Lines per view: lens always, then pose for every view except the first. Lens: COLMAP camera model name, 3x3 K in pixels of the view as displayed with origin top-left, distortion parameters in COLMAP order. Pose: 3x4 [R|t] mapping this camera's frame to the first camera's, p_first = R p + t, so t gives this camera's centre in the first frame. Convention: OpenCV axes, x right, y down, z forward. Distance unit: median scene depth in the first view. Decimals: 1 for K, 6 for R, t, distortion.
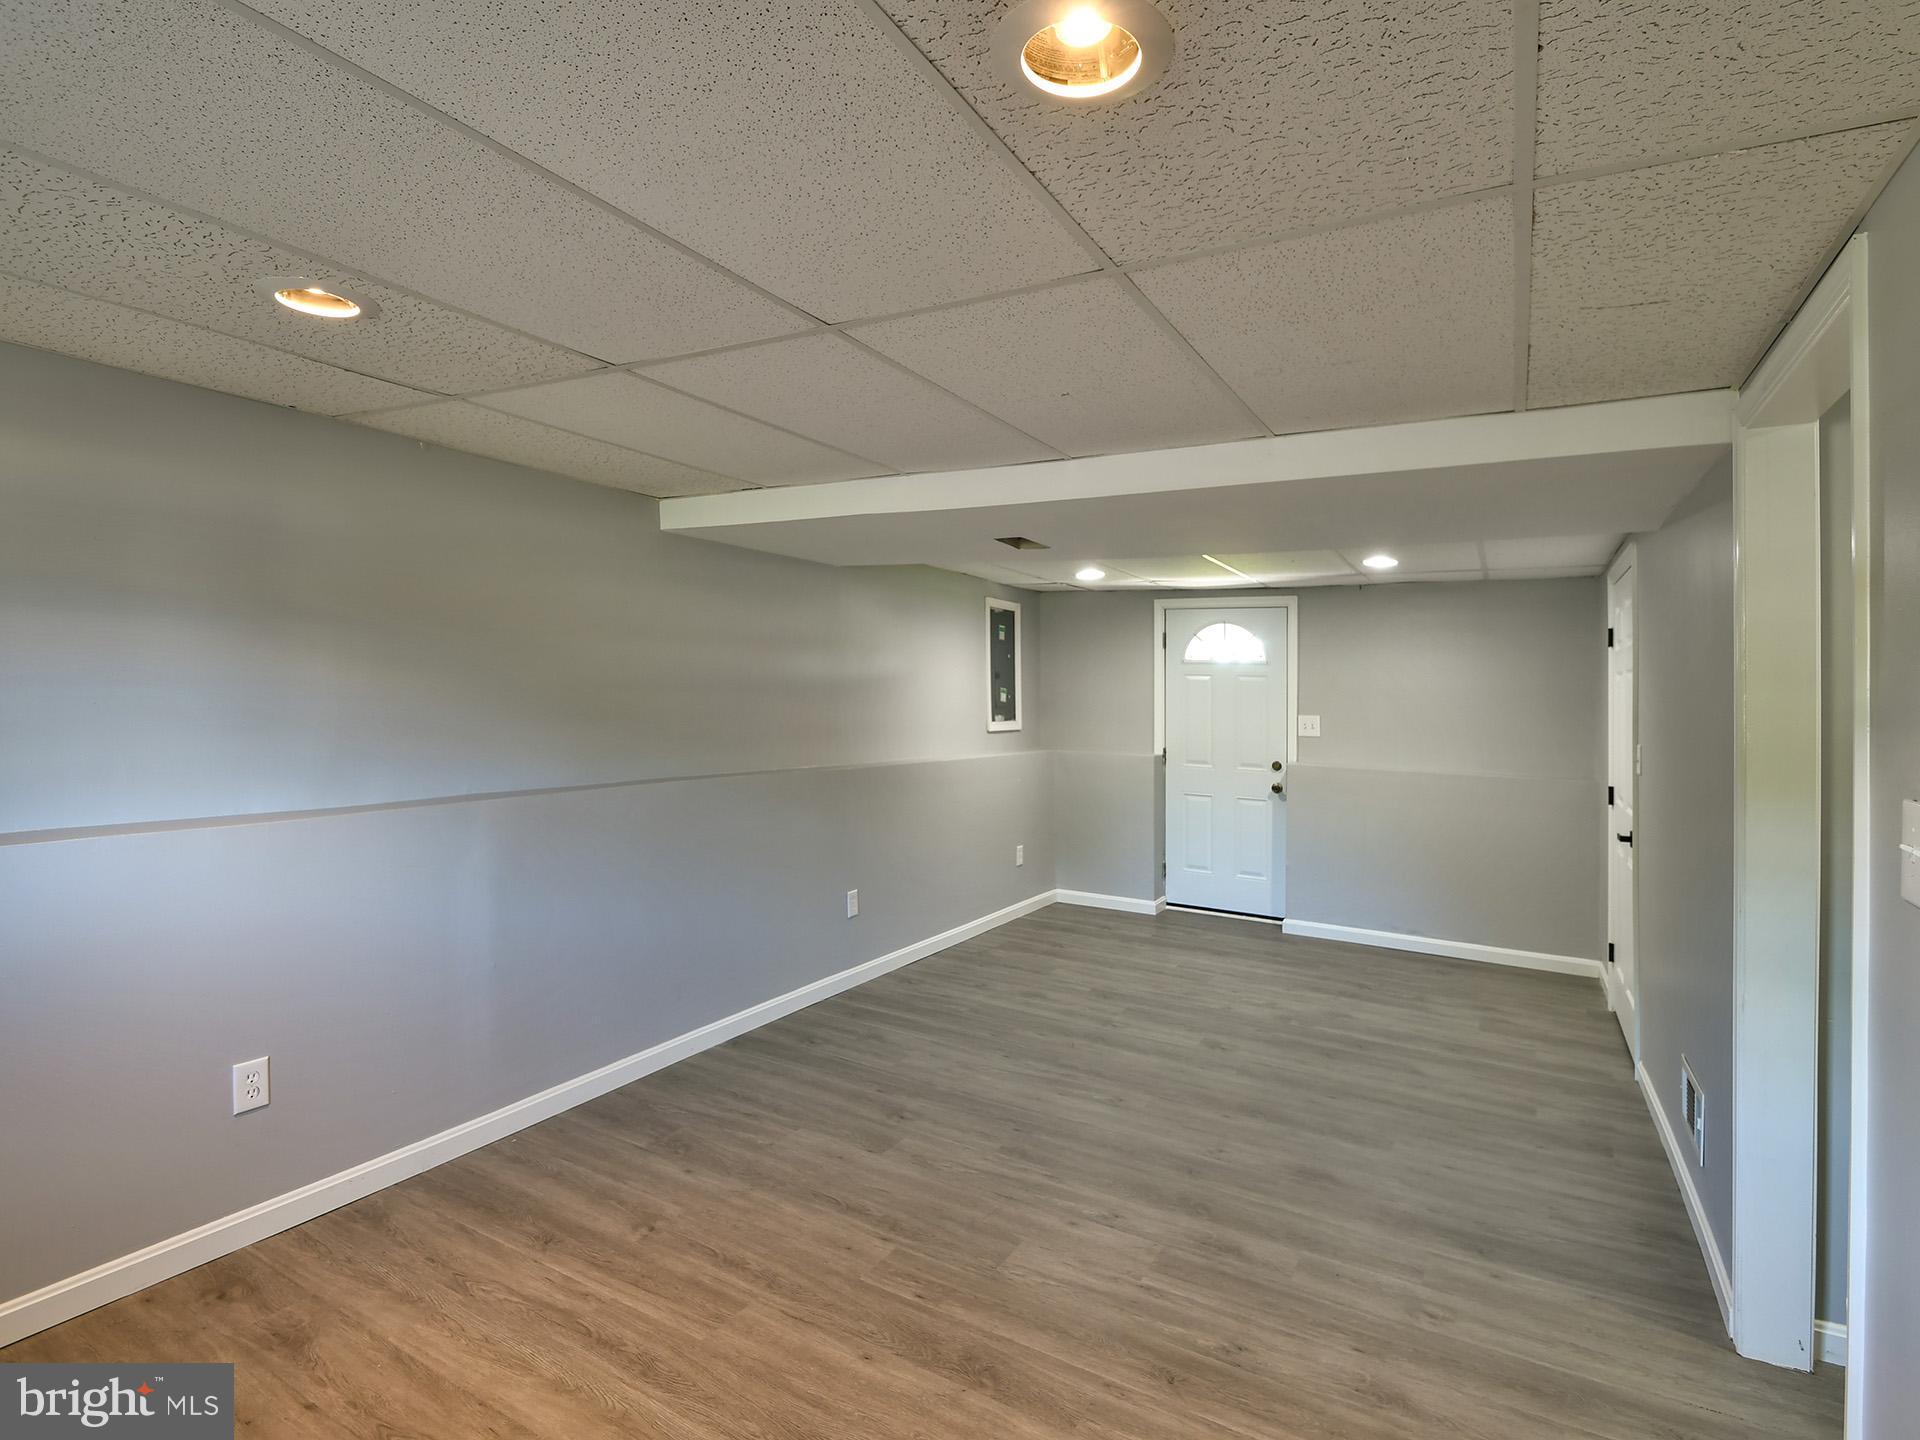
lens RADIAL K [[969.6, 0, 960.0], [0, 969.6, 720.0], [0, 0, 1]] dist [0.000267, 0.000046]
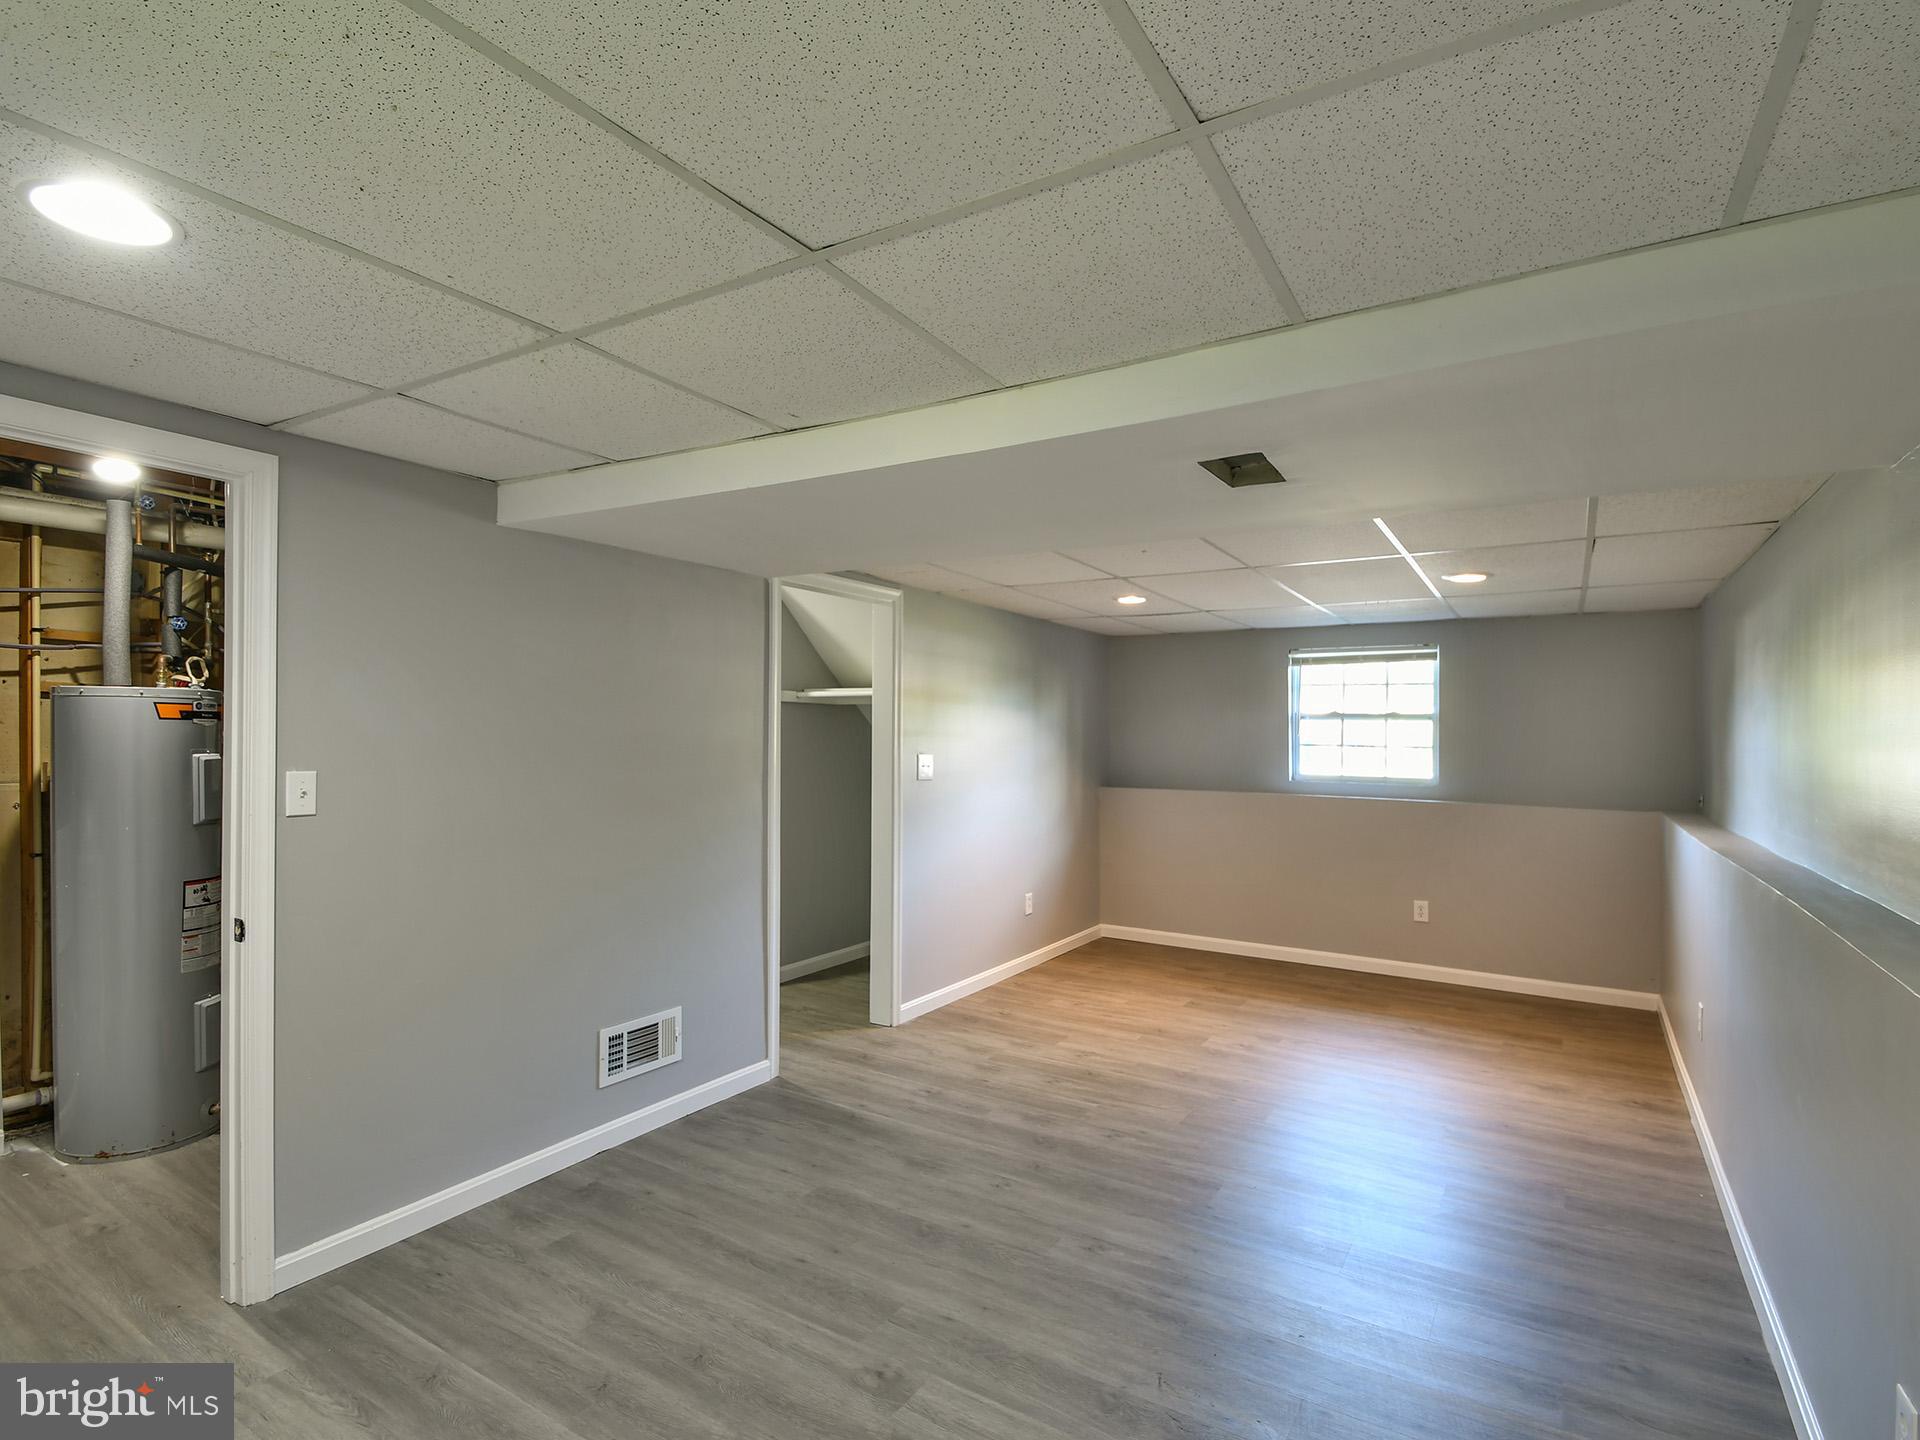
lens RADIAL K [[969.6, 0, 960.0], [0, 969.6, 720.0], [0, 0, 1]] dist [0.000267, 0.000046]
pose [[-0.998653, -0.028601, 0.043288, 0.251207], [-0.028367, 0.999580, 0.005992, -0.032589], [-0.043441, 0.004756, -0.999045, 1.802216]]
